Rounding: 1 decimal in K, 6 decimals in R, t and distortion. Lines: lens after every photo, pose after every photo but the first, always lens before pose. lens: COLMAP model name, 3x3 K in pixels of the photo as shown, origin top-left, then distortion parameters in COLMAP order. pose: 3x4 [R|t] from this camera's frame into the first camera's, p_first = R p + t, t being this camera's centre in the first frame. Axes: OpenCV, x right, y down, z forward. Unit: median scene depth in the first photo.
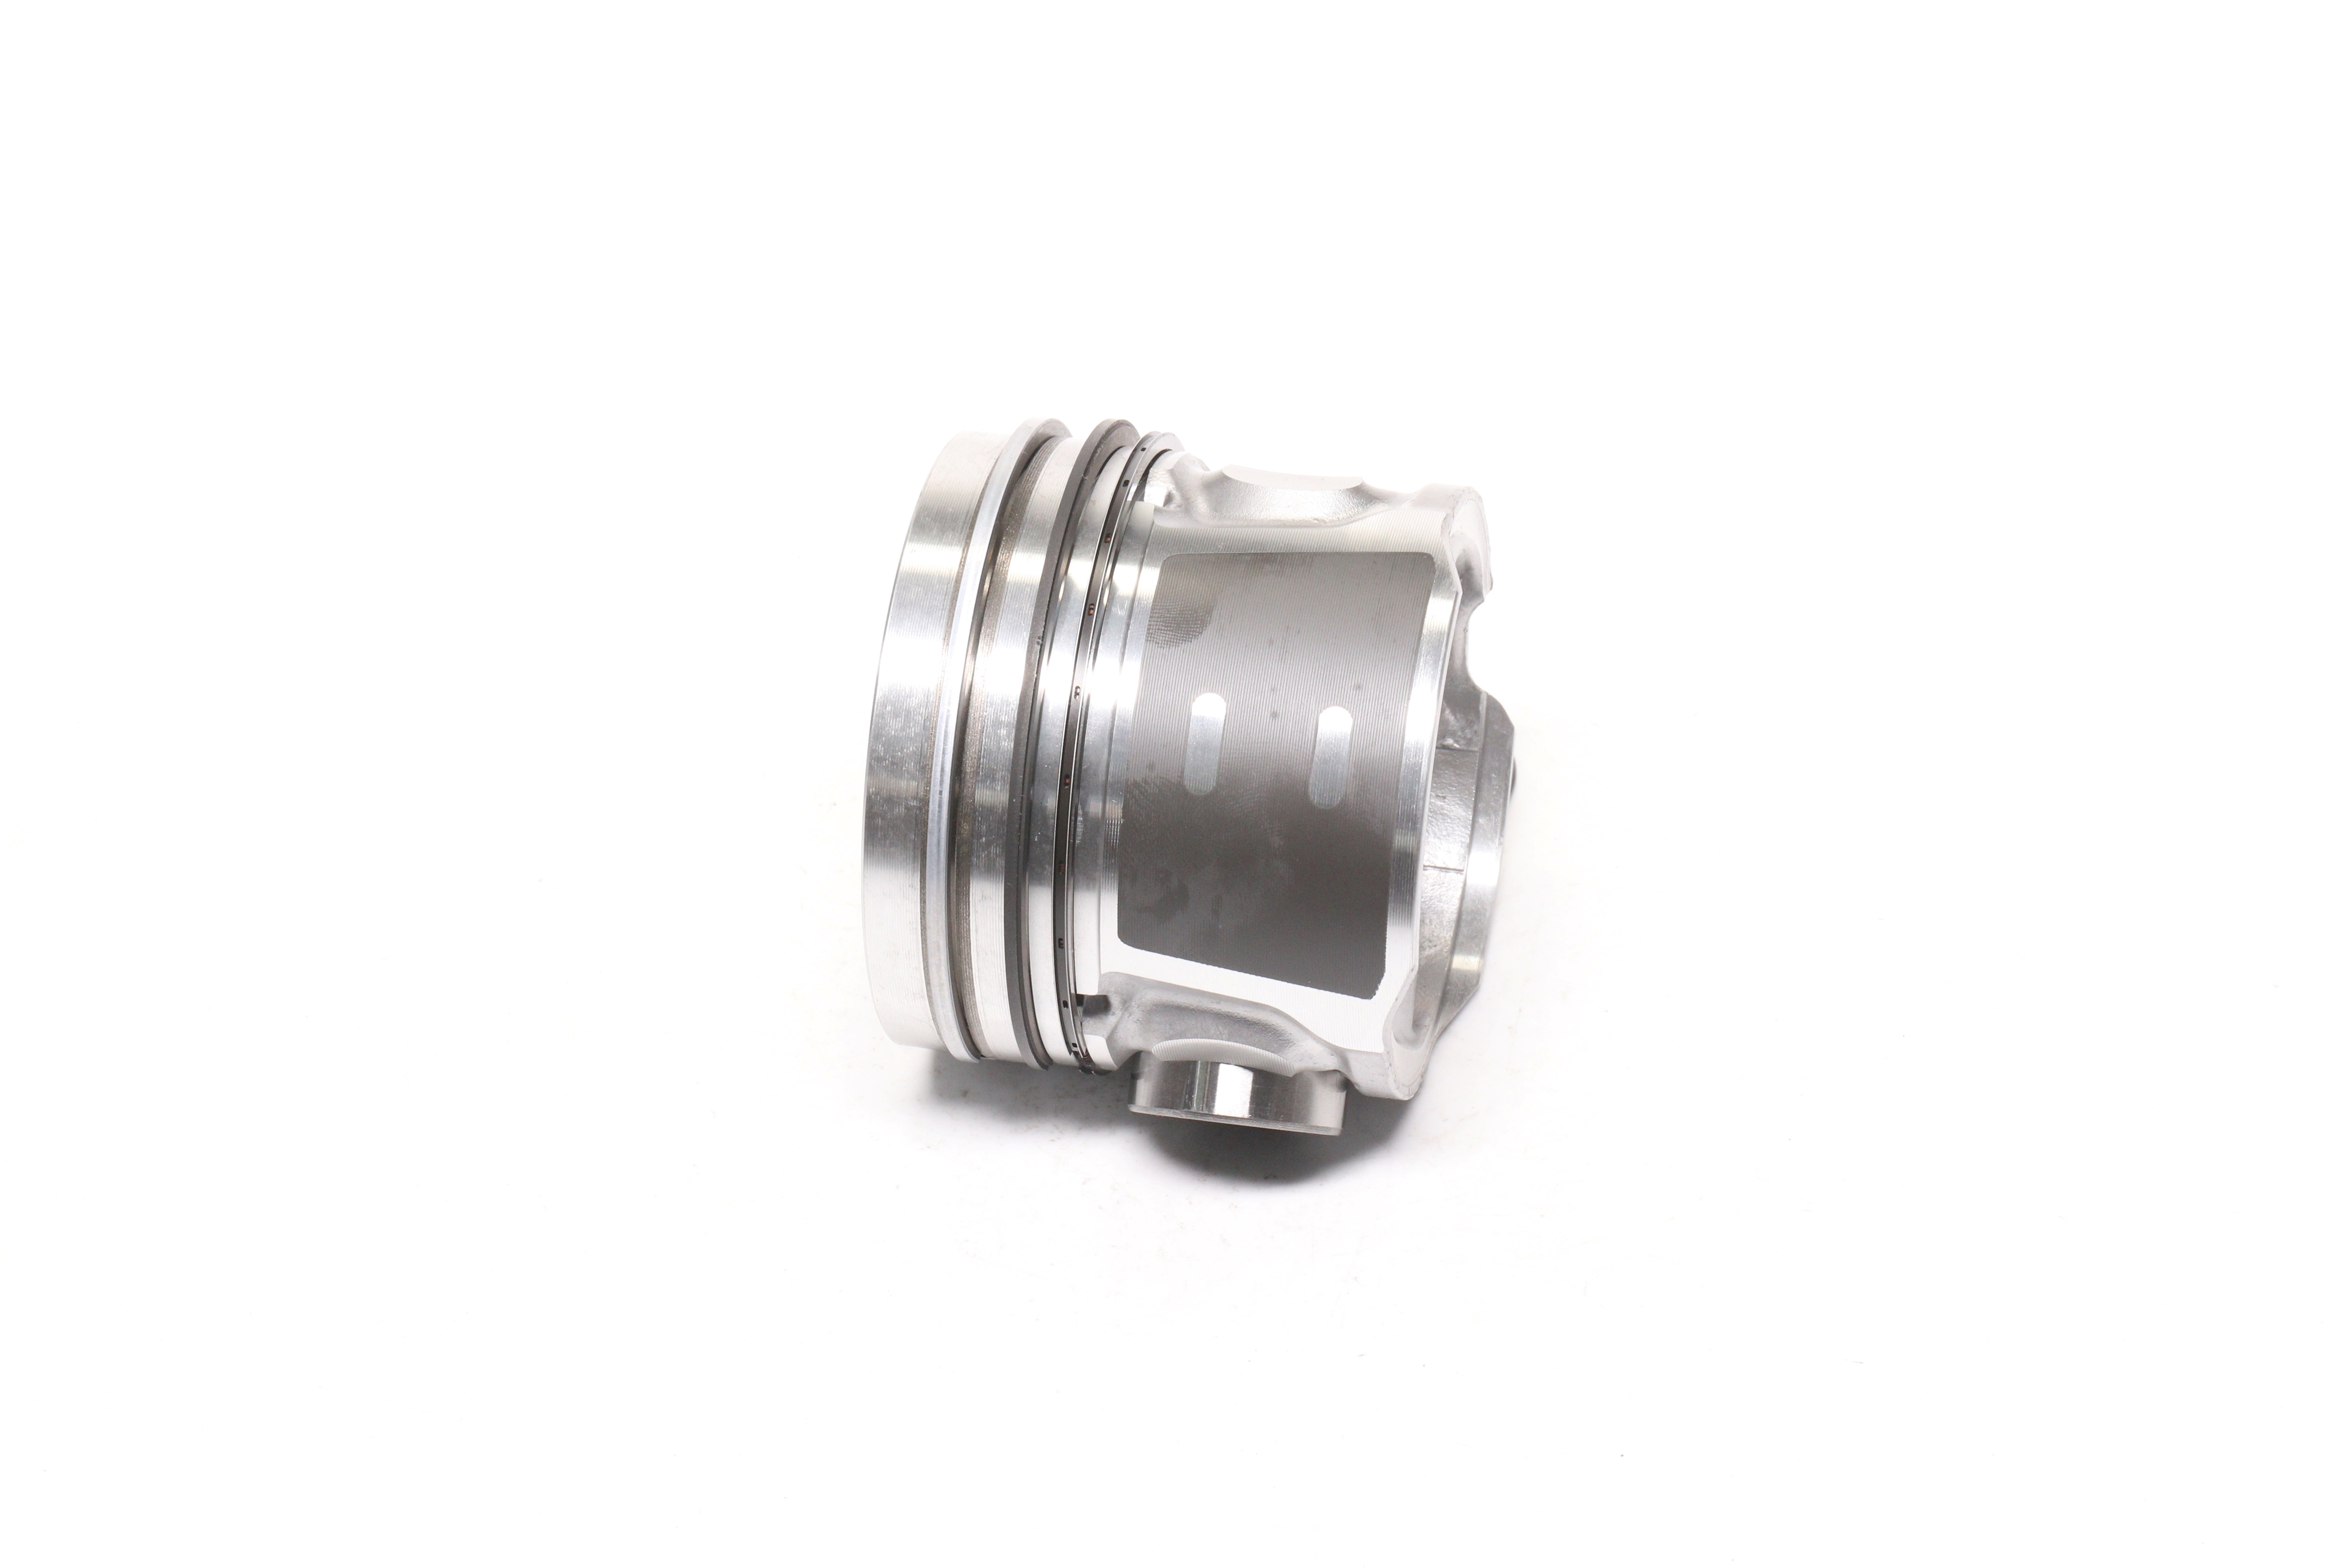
lens RADIAL K [[7637.8, 0, 1176.0], [0, 7637.8, 784.0], [0, 0, 1]] dist [-0.041738, -0.022440]
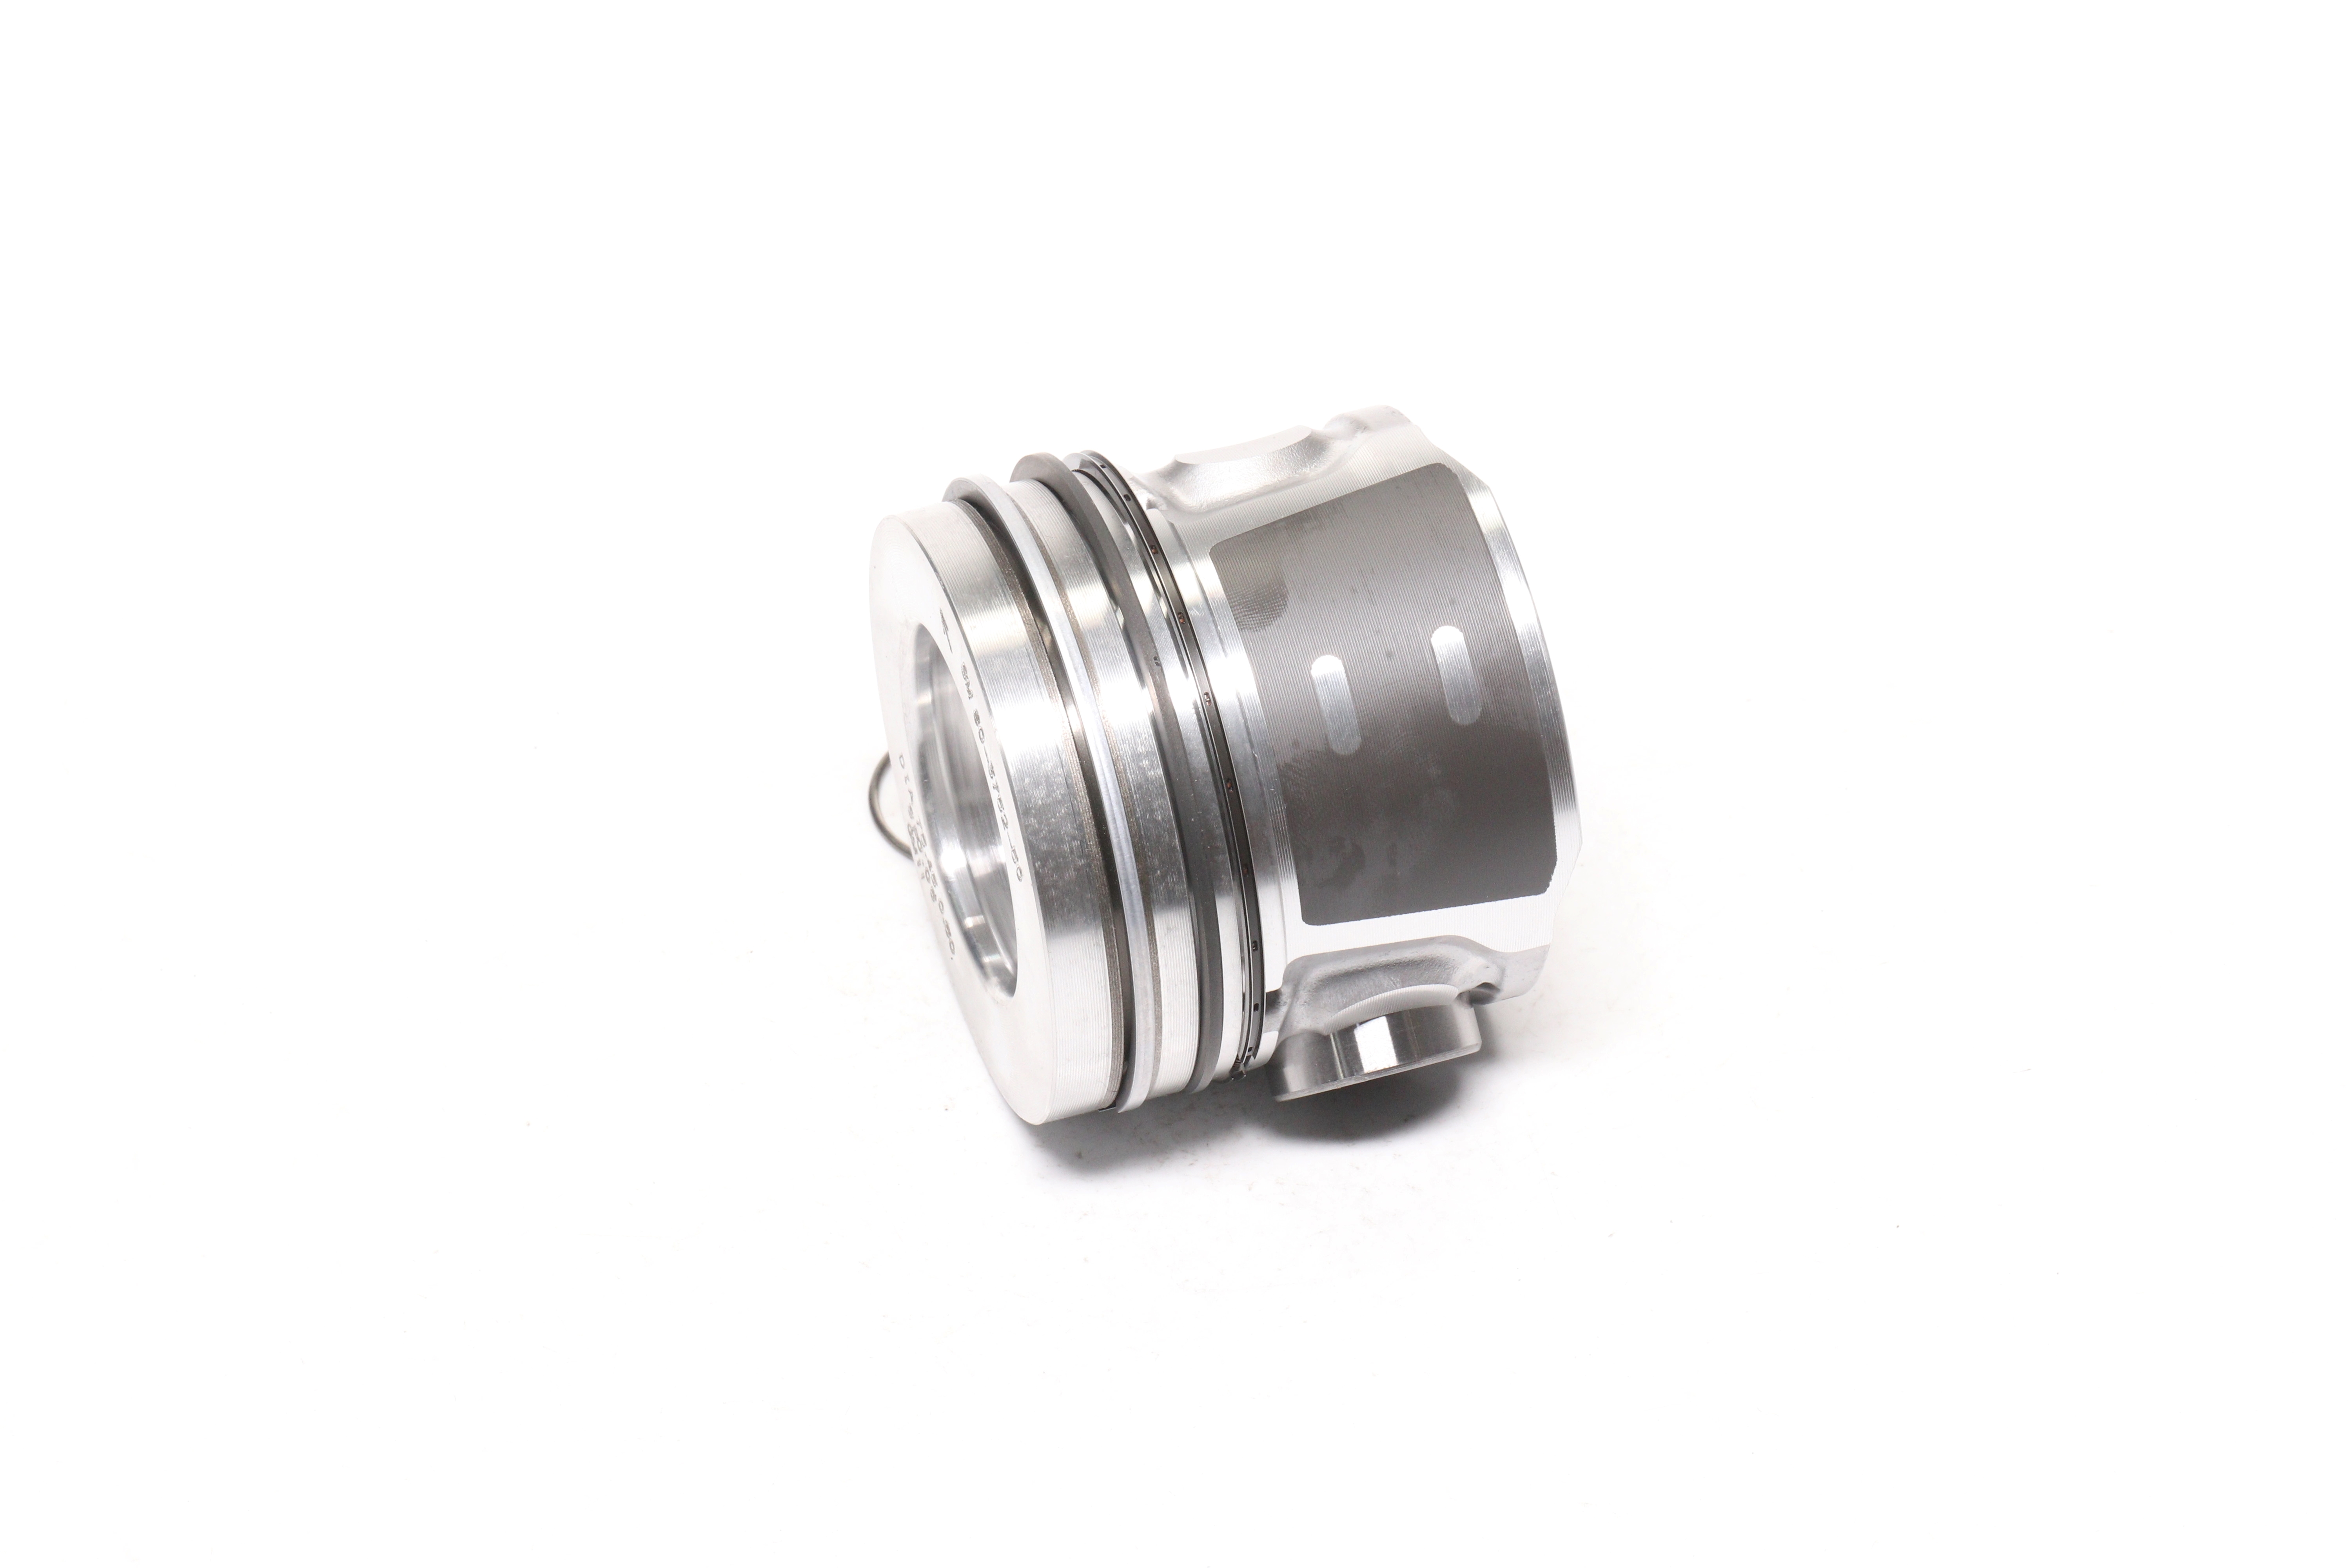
lens RADIAL K [[7637.8, 0, 1176.0], [0, 7637.8, 784.0], [0, 0, 1]] dist [-0.041738, -0.022440]
pose [[0.850278, -0.325505, 0.413610, -0.431073], [0.336482, 0.940445, 0.048395, -0.050961], [-0.404731, 0.098024, 0.909167, 0.093991]]
